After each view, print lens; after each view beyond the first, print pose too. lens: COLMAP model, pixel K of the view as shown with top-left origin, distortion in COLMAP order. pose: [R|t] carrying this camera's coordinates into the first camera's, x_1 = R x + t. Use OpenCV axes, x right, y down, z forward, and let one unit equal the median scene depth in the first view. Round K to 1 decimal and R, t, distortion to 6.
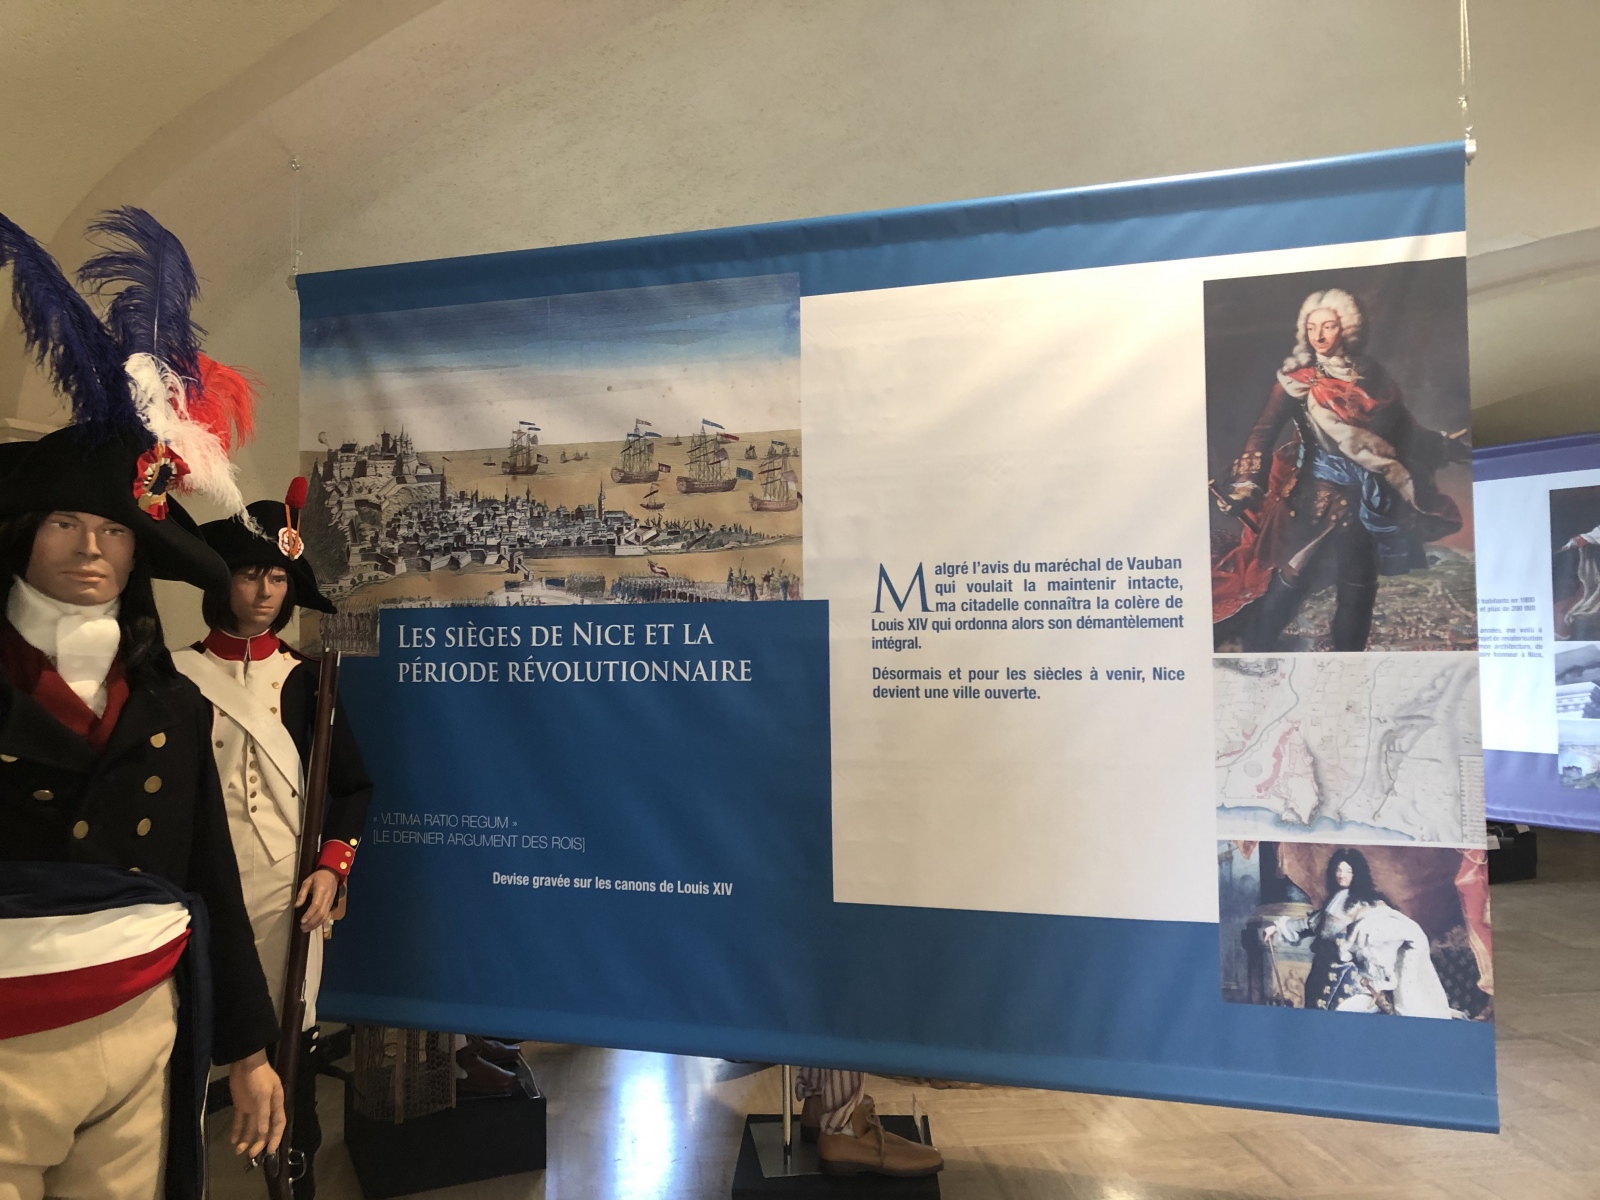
lens RADIAL K [[1353.6, 0, 801.4], [0, 1353.6, 576.4], [0, 0, 1]] dist [0.021008, -0.000555]
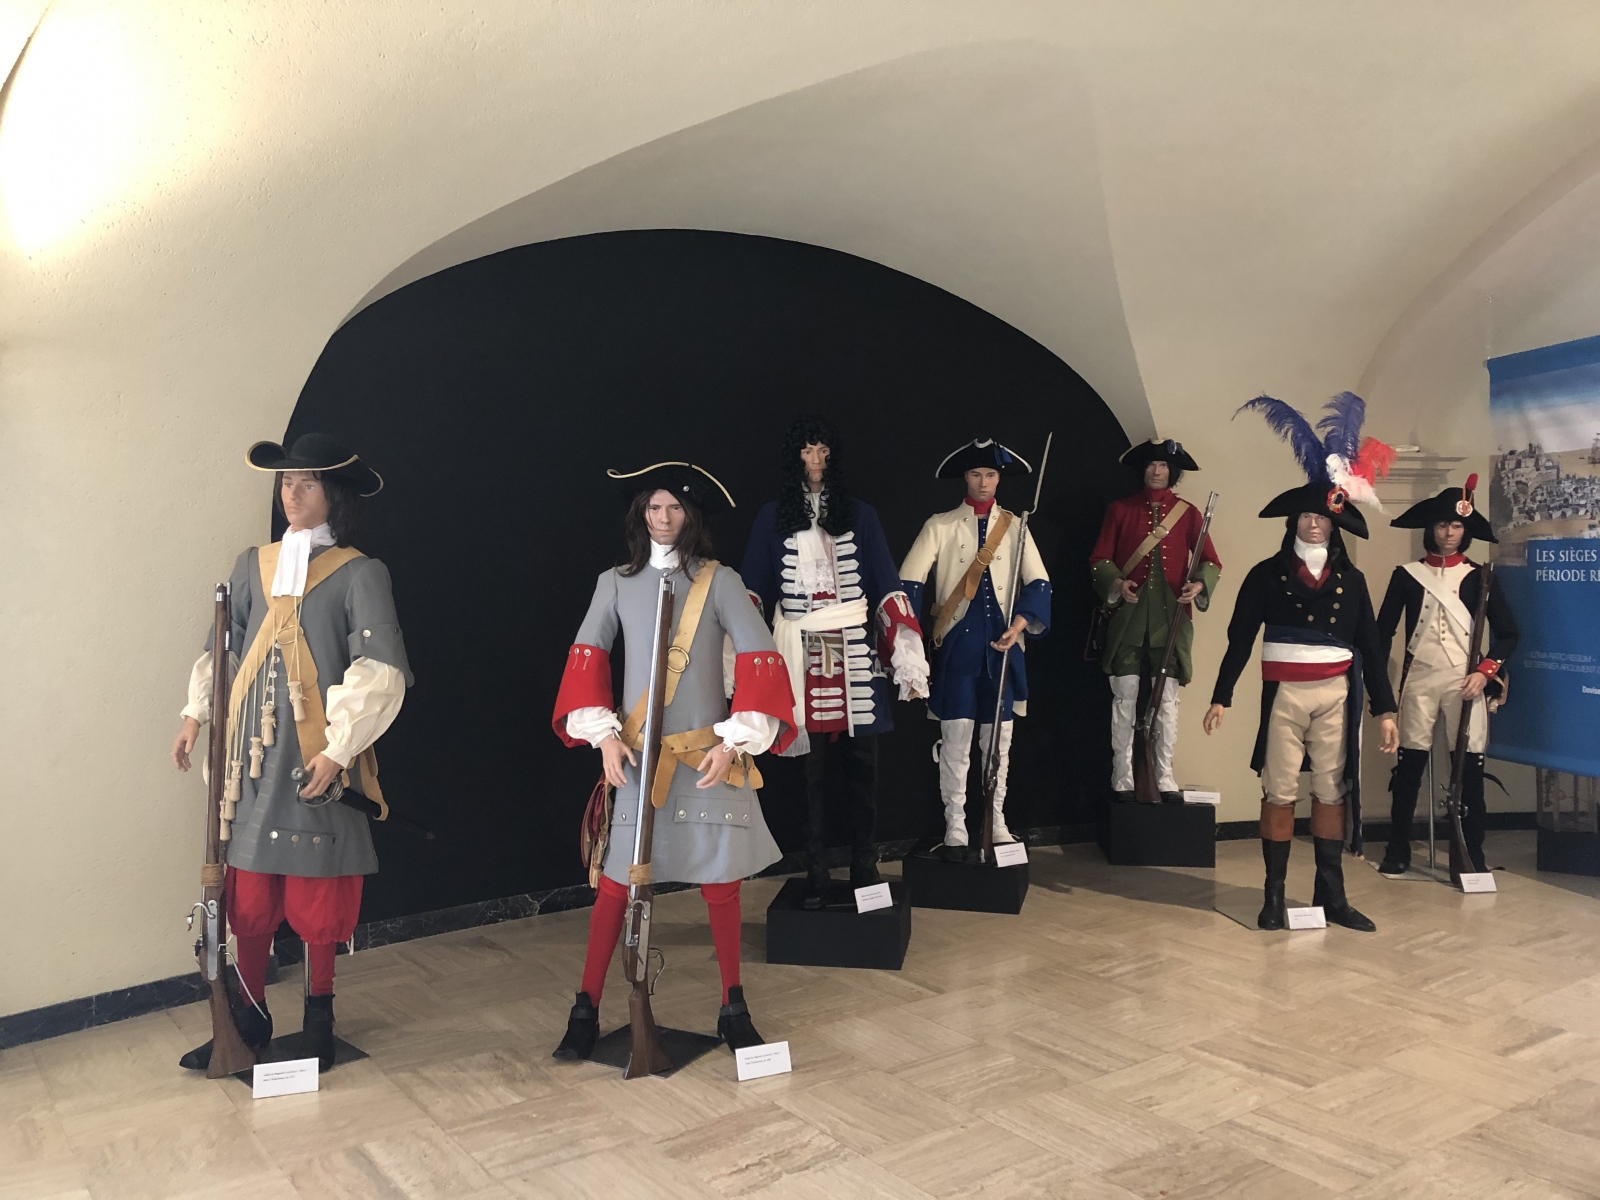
lens RADIAL K [[1258.4, 0, 800.0], [0, 1258.4, 600.0], [0, 0, 1]] dist [0.006108, -0.001494]
pose [[0.494612, 0.029226, -0.868622, 0.730592], [0.036613, 0.997847, 0.054422, -0.026115], [0.868342, -0.058721, 0.492477, -0.741605]]
